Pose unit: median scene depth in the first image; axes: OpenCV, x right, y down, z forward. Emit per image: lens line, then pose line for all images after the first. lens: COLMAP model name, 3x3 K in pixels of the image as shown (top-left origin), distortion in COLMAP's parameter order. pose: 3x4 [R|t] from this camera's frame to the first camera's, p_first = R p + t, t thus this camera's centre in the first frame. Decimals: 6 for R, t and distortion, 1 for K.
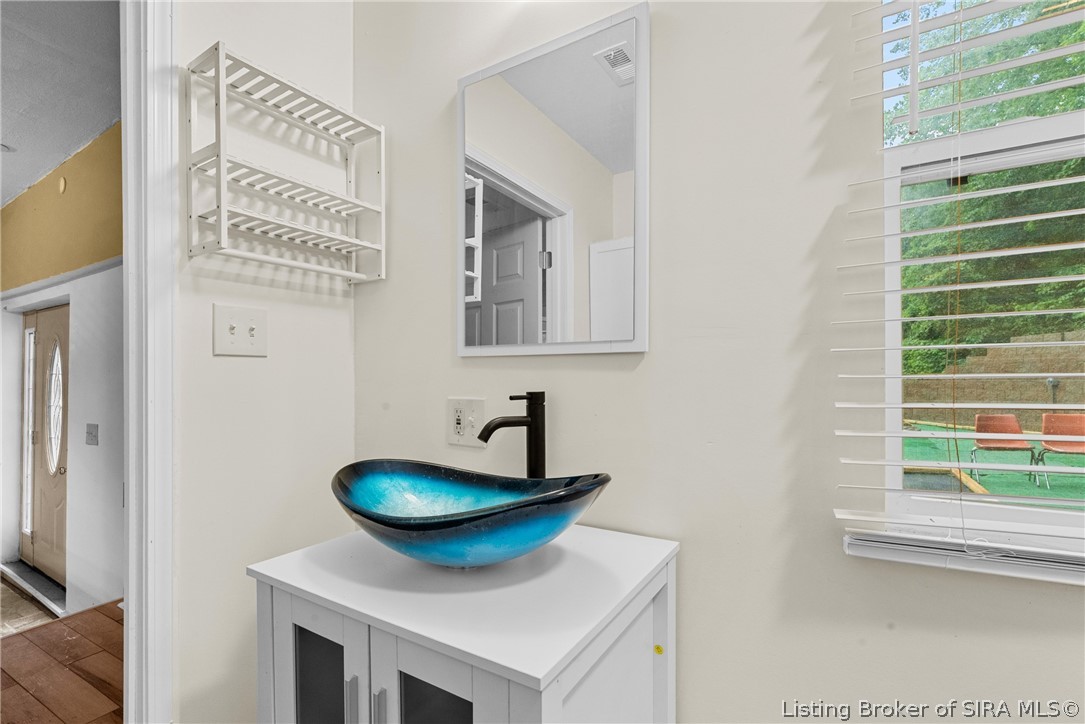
lens RADIAL K [[504.0, 0, 552.8], [0, 504.0, 374.6], [0, 0, 1]] dist [-0.006965, -0.000814]
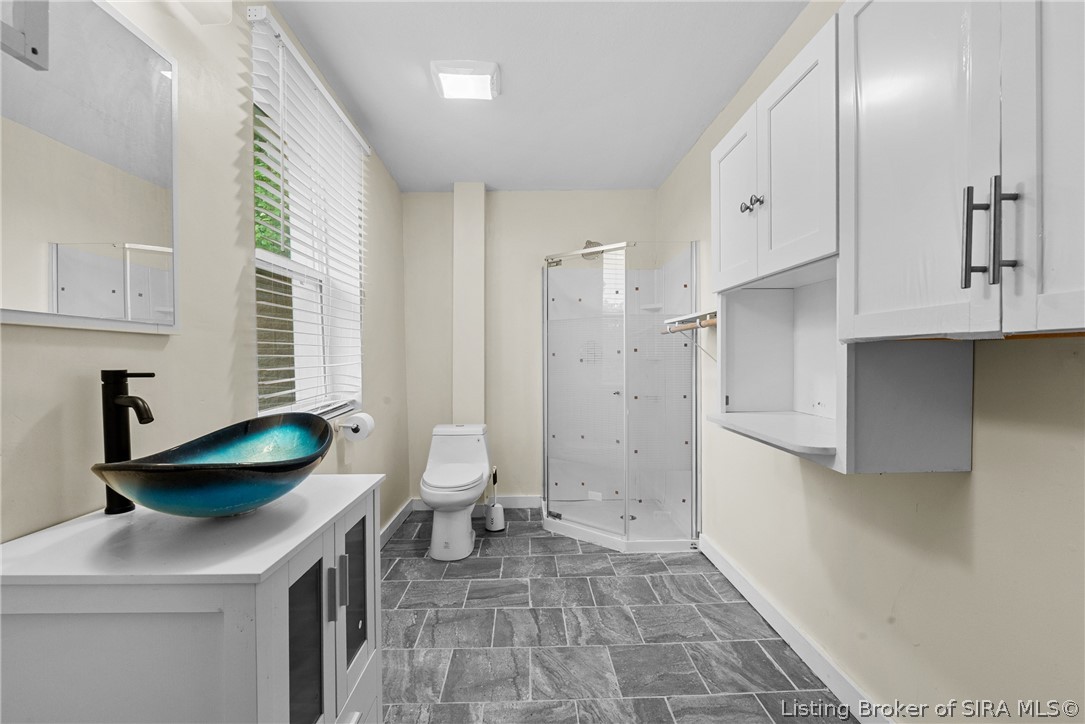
lens RADIAL K [[480.6, 0, 544.3], [0, 480.6, 359.3], [0, 0, 1]] dist [-0.009937, 0.000363]
pose [[-0.558974, 0.006315, 0.829161, -1.530060], [0.004147, 0.999980, -0.004820, 0.028533], [-0.829175, 0.000744, -0.558989, 1.043235]]
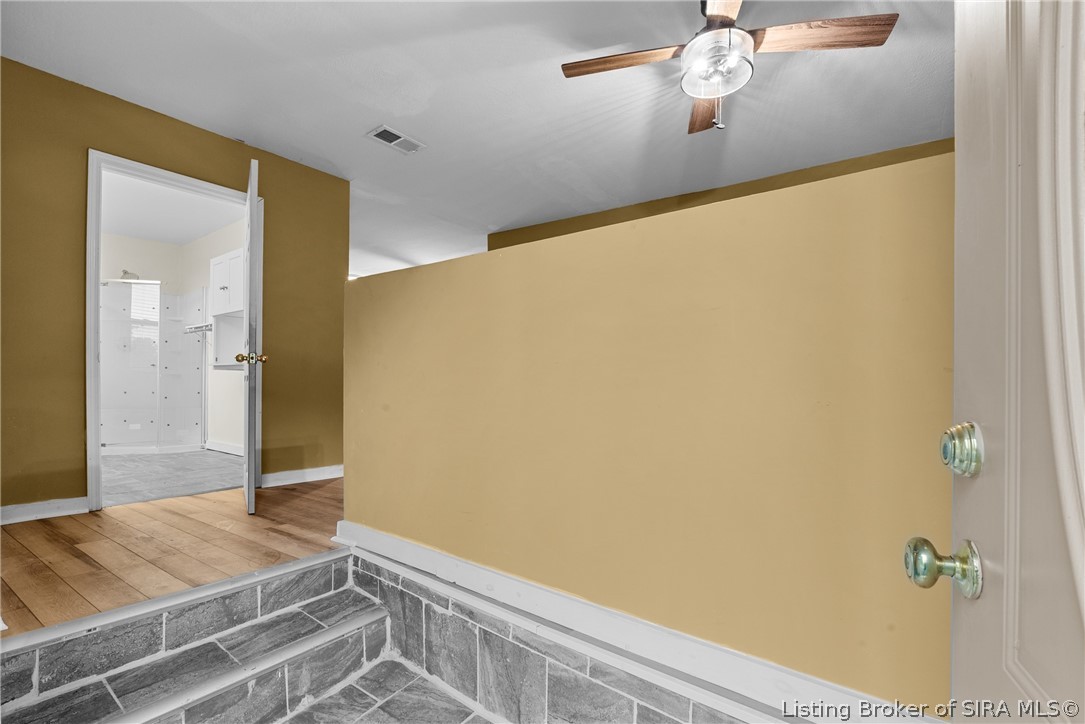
lens RADIAL K [[497.0, 0, 544.1], [0, 497.0, 382.3], [0, 0, 1]] dist [-0.000911, -0.000092]
pose [[-0.996020, 0.001288, 0.089126, -4.603261], [0.000946, 0.999992, -0.003876, 0.527306], [-0.089130, -0.003776, -0.996013, 4.676516]]
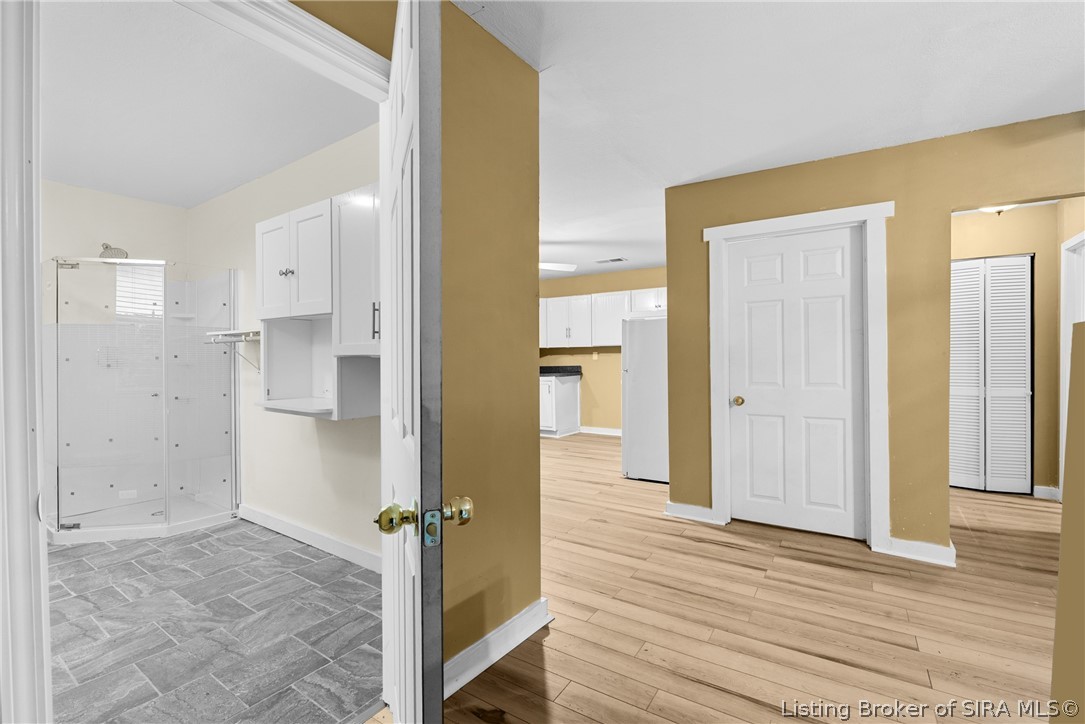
lens RADIAL K [[484.2, 0, 542.4], [0, 484.2, 364.0], [0, 0, 1]] dist [-0.001314, 0.000534]
pose [[-0.998320, 0.010217, 0.057028, -2.279465], [0.010669, 0.999914, 0.007639, 0.011369], [-0.056945, 0.008235, -0.998343, 2.393439]]
